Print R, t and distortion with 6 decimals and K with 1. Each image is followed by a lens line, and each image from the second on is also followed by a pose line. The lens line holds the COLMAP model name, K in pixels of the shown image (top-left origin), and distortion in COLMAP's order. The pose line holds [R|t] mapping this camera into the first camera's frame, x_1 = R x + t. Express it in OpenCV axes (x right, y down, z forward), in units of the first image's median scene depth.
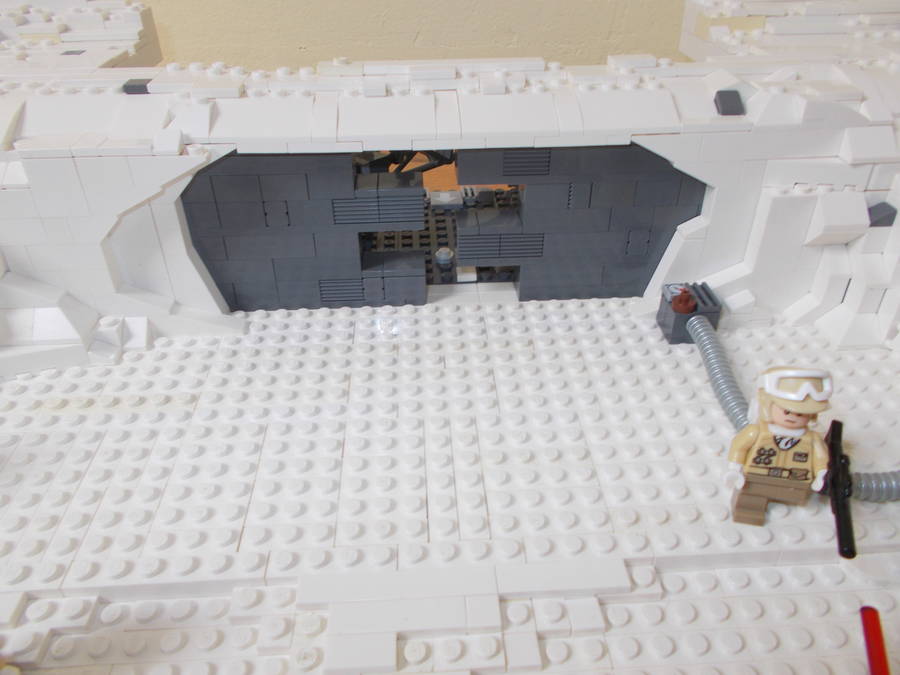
lens RADIAL K [[691.6, 0, 450.8], [0, 691.6, 334.4], [0, 0, 1]] dist [0.017304, -0.000958]
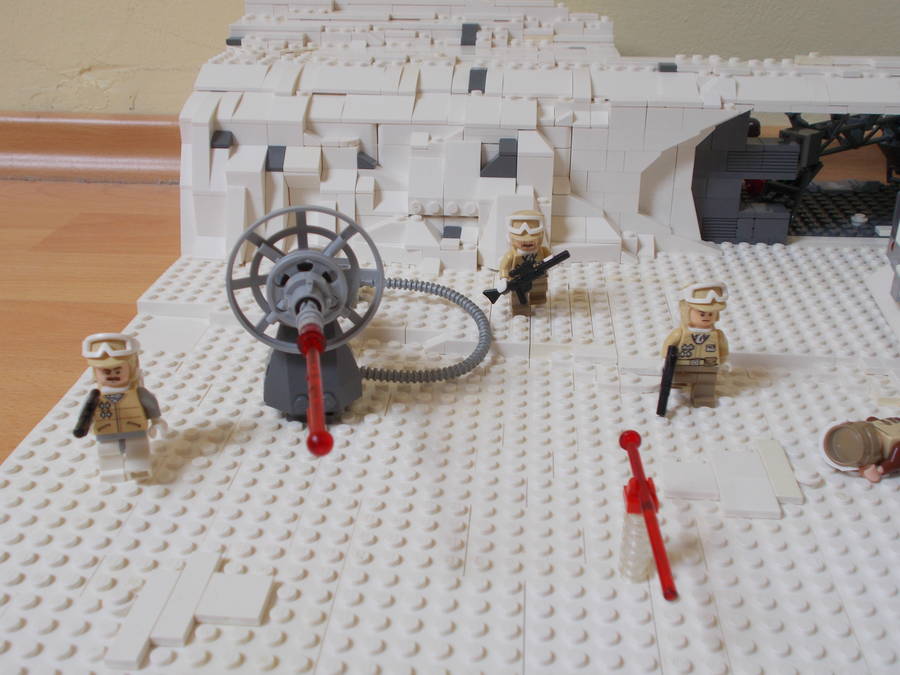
lens RADIAL K [[993.4, 0, 449.5], [0, 993.4, 331.6], [0, 0, 1]] dist [0.014942, 0.005277]
pose [[0.990016, 0.066055, -0.124517, -0.595381], [-0.086067, 0.982882, -0.162897, 0.511203], [0.111626, 0.171987, 0.978754, -0.872994]]
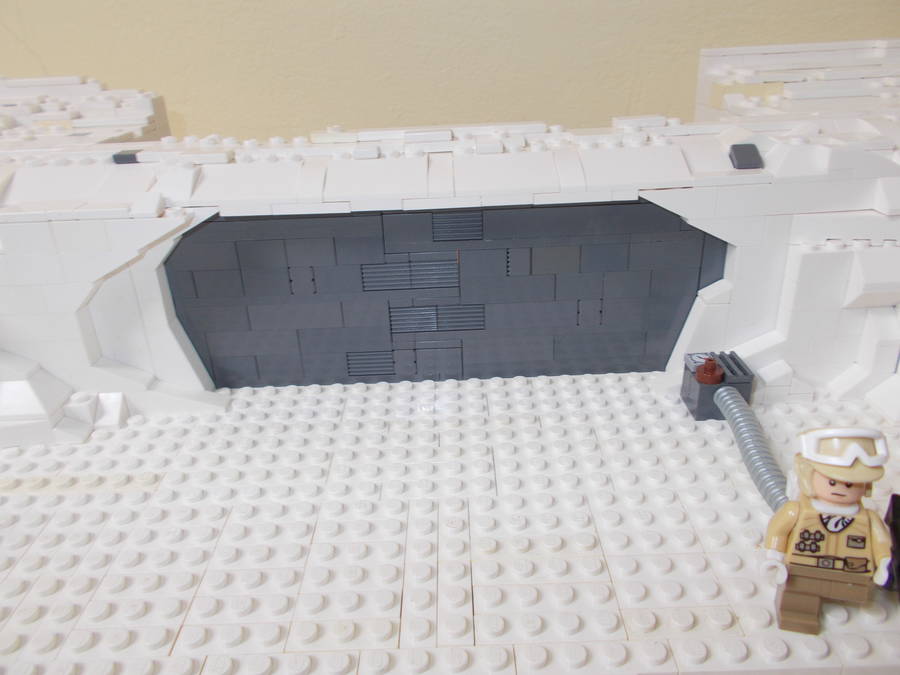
lens RADIAL K [[691.6, 0, 450.8], [0, 691.6, 334.4], [0, 0, 1]] dist [0.017304, -0.000958]
pose [[0.998099, -0.009843, -0.060833, 0.062227], [0.000080, 0.987366, -0.158454, 0.047503], [0.061624, 0.158148, 0.985491, 0.100437]]
